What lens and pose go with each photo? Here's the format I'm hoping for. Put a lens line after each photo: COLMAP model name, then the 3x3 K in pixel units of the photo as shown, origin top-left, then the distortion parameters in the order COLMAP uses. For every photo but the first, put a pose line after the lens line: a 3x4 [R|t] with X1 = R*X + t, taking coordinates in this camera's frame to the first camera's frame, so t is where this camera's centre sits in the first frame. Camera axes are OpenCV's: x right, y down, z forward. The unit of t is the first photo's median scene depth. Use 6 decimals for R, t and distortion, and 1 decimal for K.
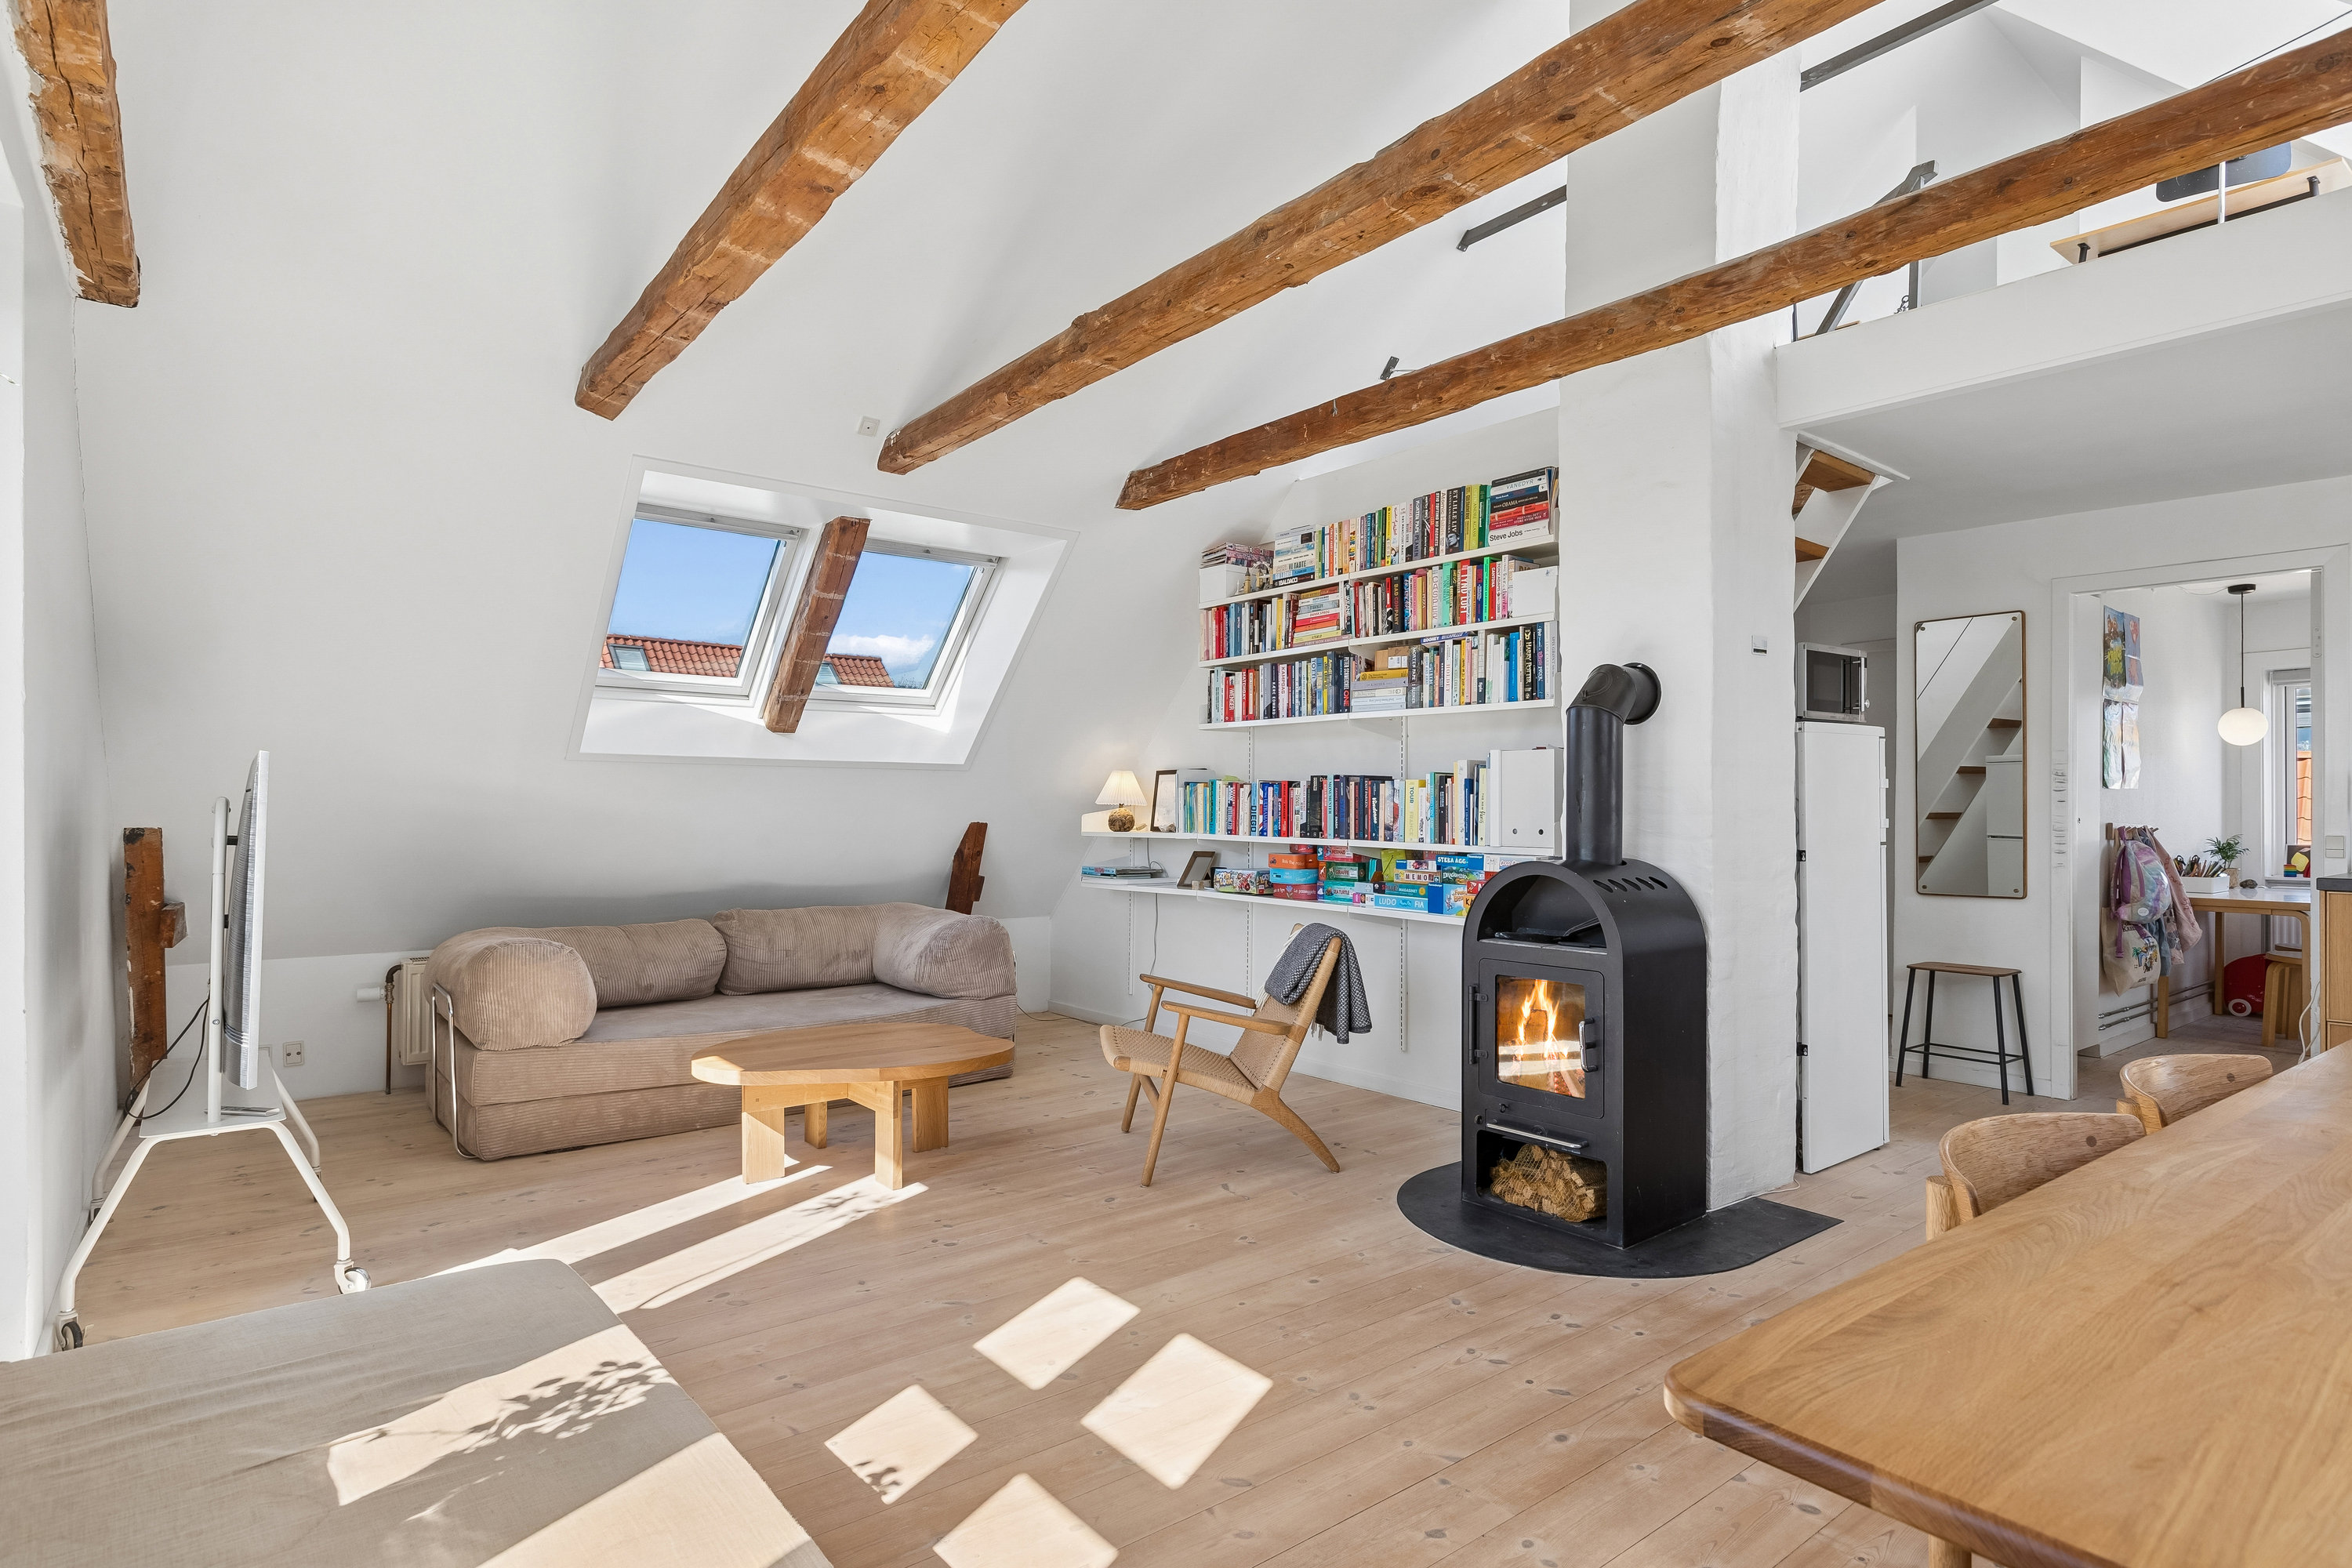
lens RADIAL K [[1236.7, 0, 1184.5], [0, 1236.7, 837.6], [0, 0, 1]] dist [-0.001928, 0.000189]
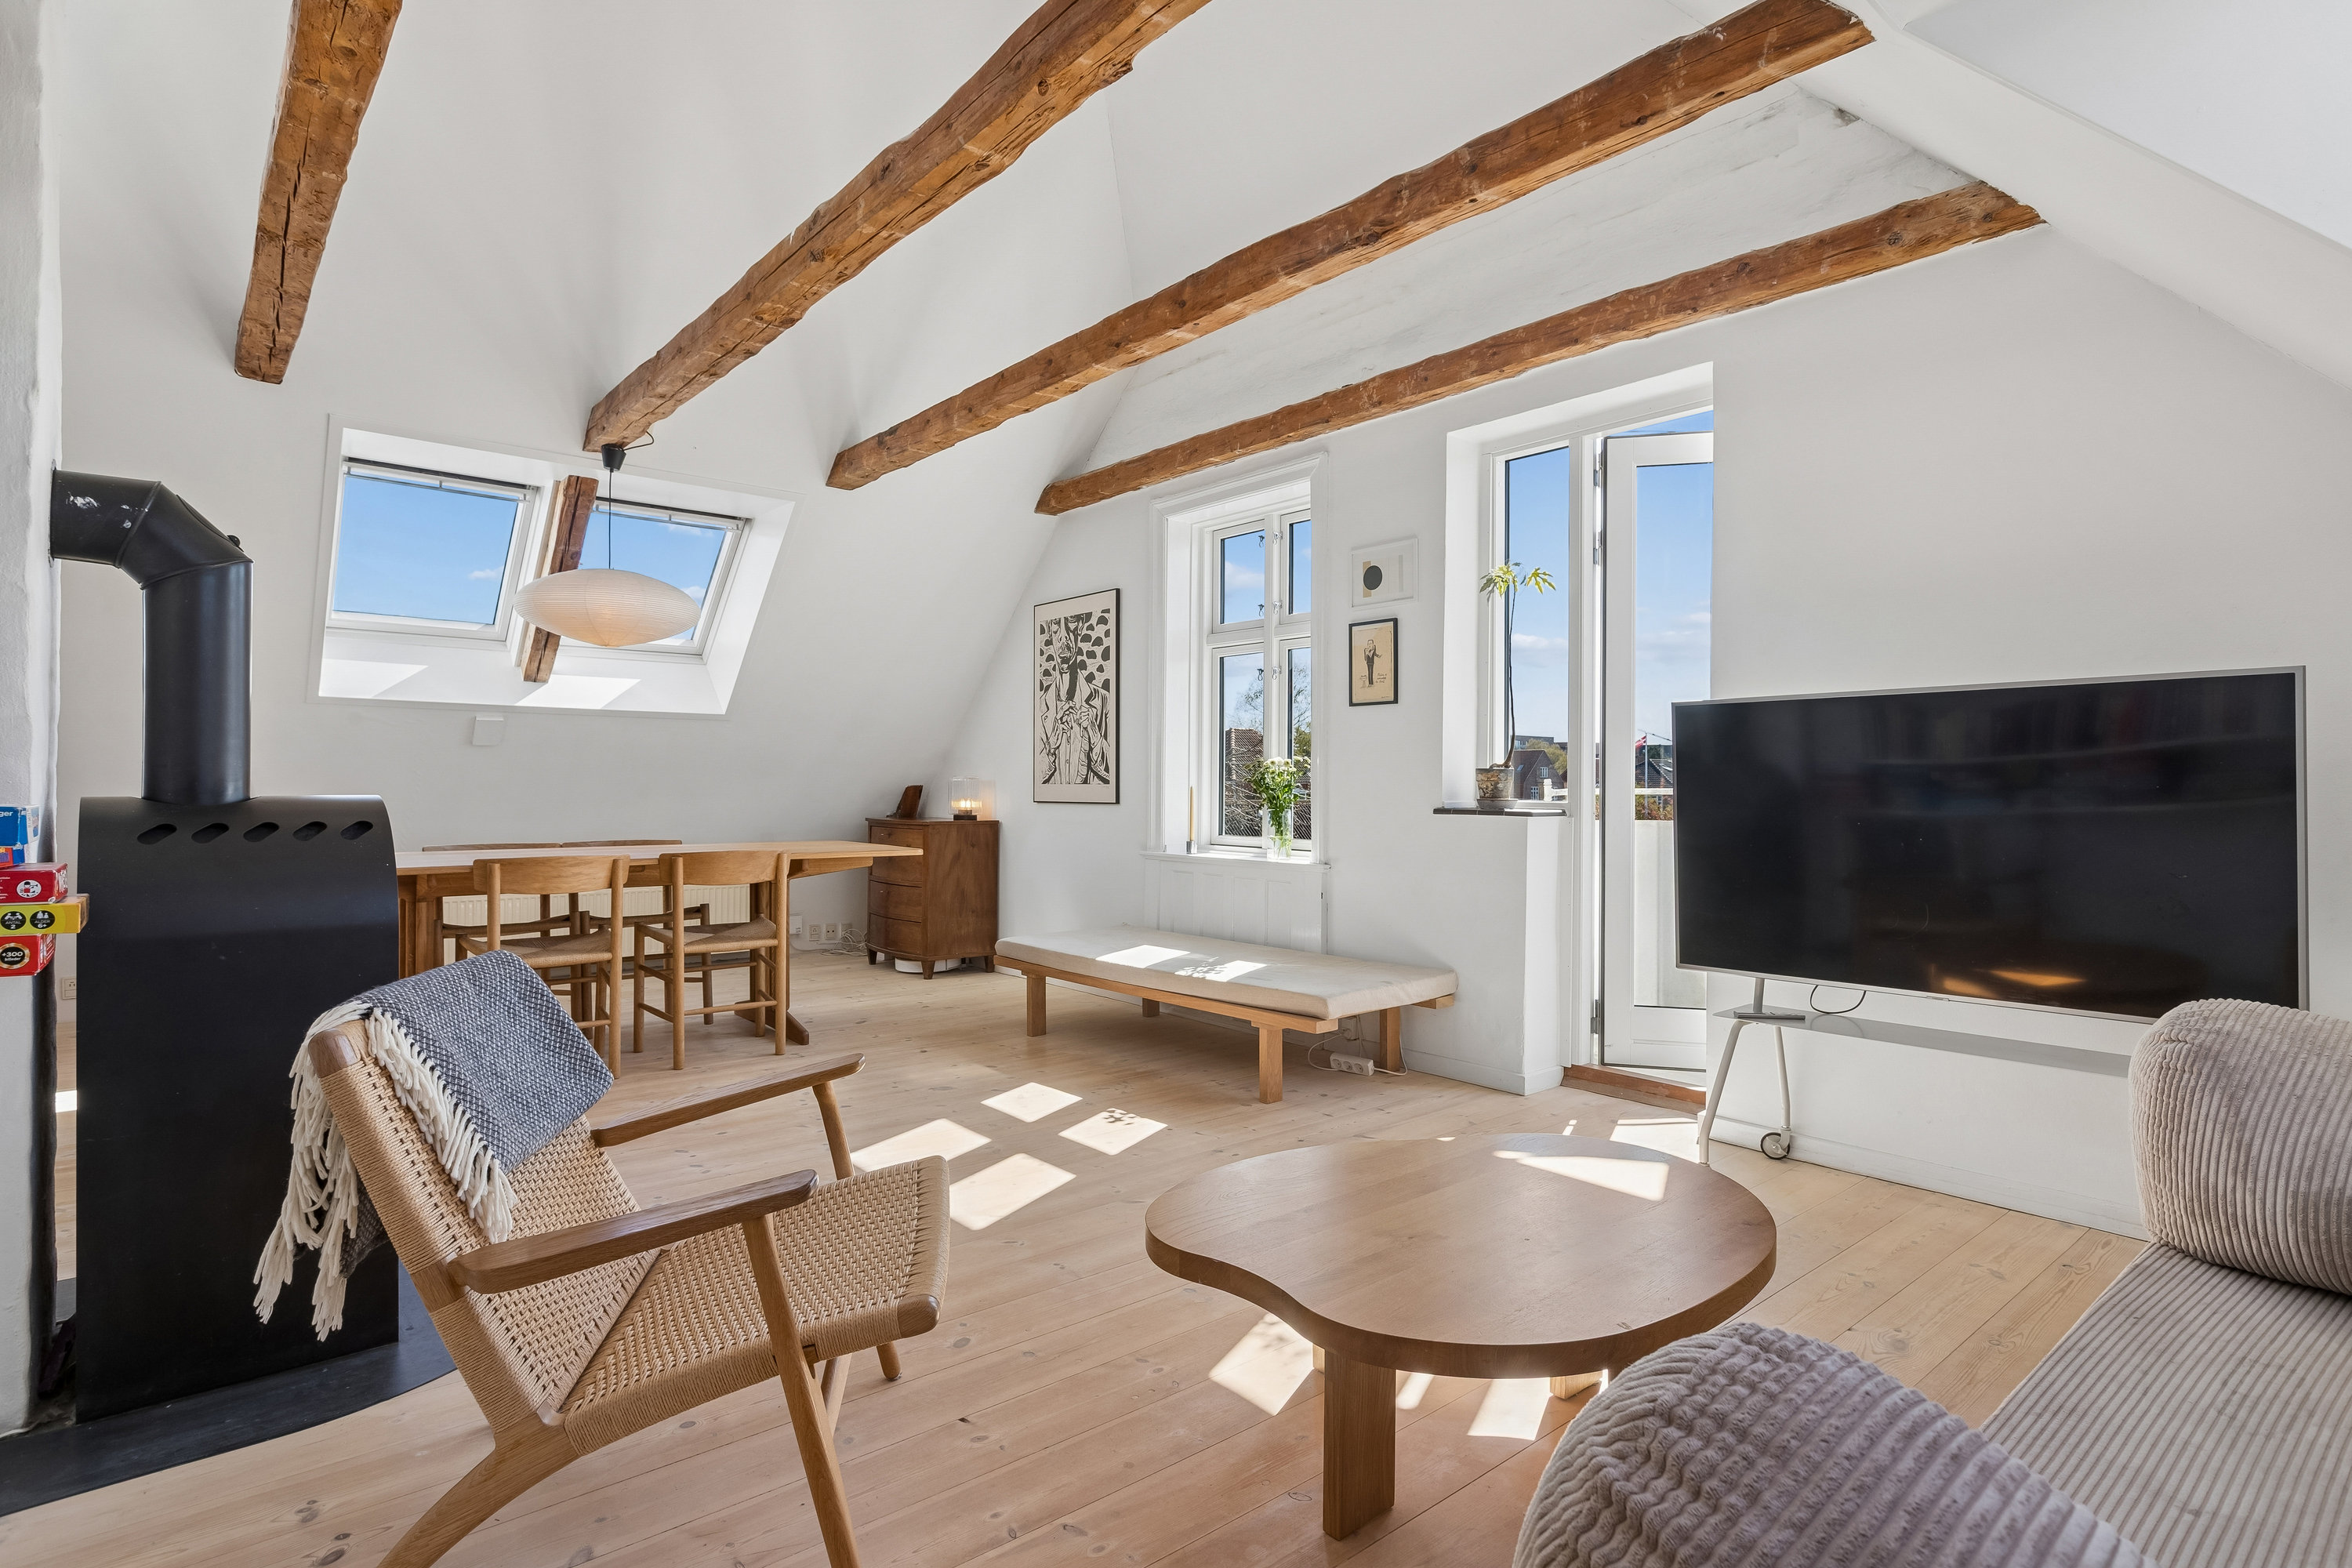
lens RADIAL K [[1188.8, 0, 1171.2], [0, 1188.8, 774.3], [0, 0, 1]] dist [-0.002238, -0.000089]
pose [[-0.998448, -0.041153, -0.037511, -0.132968], [-0.040734, 0.999100, -0.011863, -0.014390], [0.037965, -0.010317, -0.999226, 1.480992]]
